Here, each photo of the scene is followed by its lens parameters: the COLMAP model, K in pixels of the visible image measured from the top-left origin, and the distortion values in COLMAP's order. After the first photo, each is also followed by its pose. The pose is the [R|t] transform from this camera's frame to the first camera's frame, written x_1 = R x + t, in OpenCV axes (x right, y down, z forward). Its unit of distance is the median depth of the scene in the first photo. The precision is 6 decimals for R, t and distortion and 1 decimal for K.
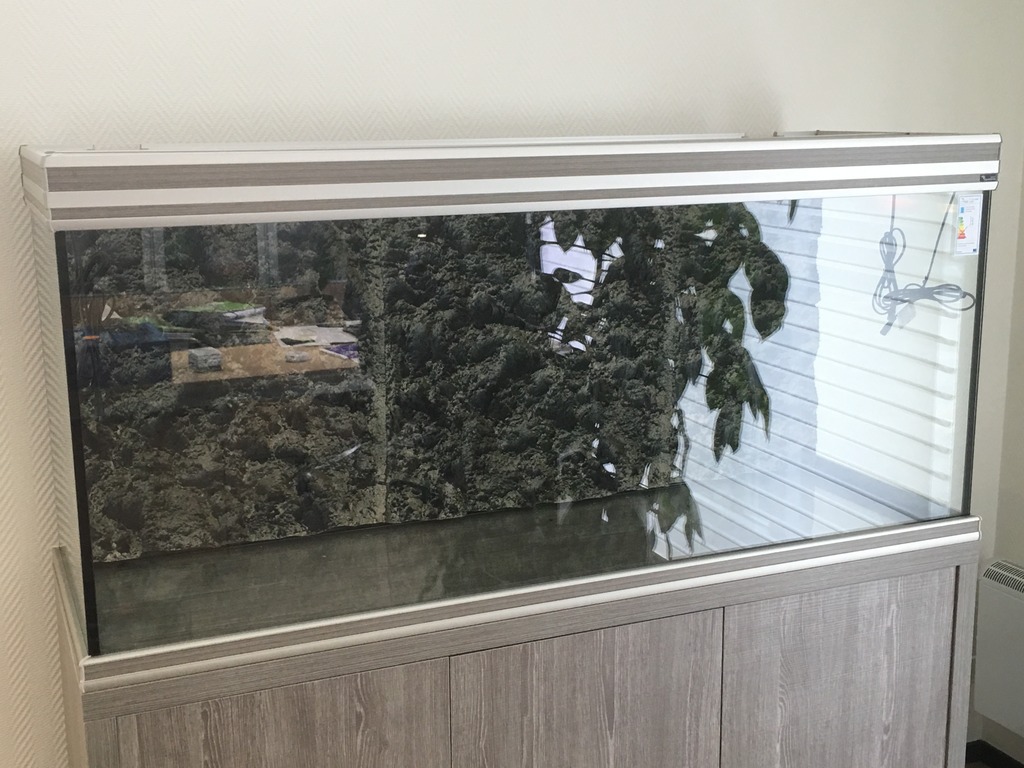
lens RADIAL K [[1305.6, 0, 512.0], [0, 1305.6, 384.0], [0, 0, 1]] dist [0.009515, 0.039755]
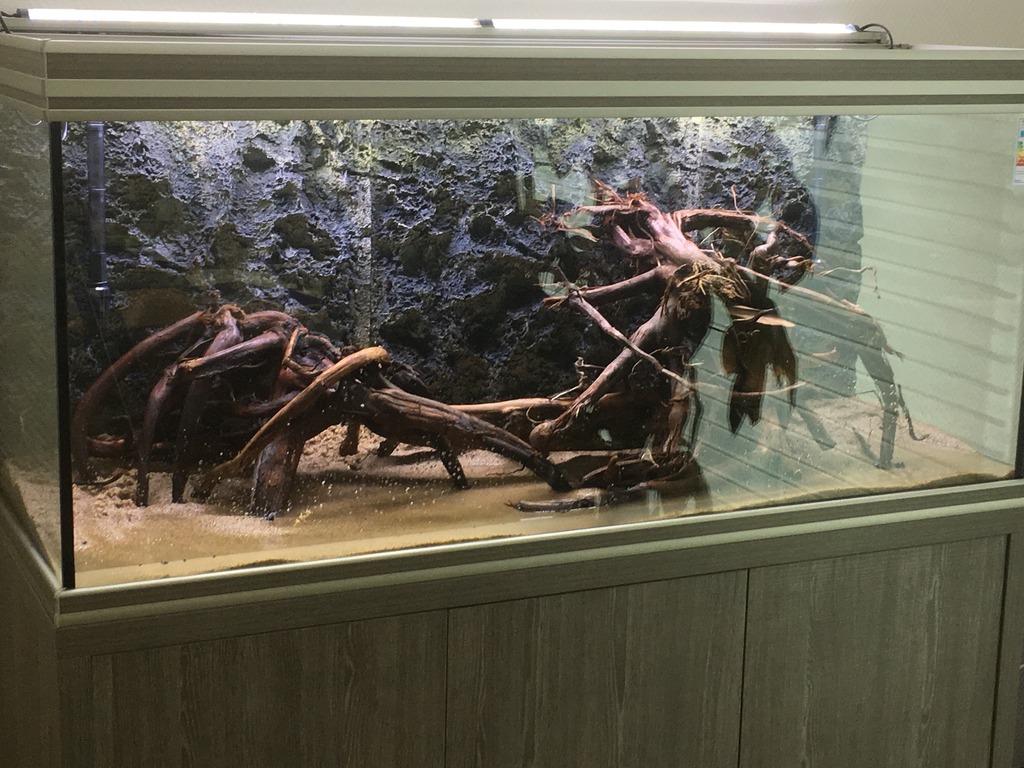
lens RADIAL K [[1777.4, 0, 510.9], [0, 1777.4, 369.5], [0, 0, 1]] dist [-0.000404, 0.099318]
pose [[0.998809, 0.024305, 0.042314, -0.052975], [-0.024068, 0.999692, -0.006110, 0.043463], [-0.042450, 0.005084, 0.999086, -0.201260]]
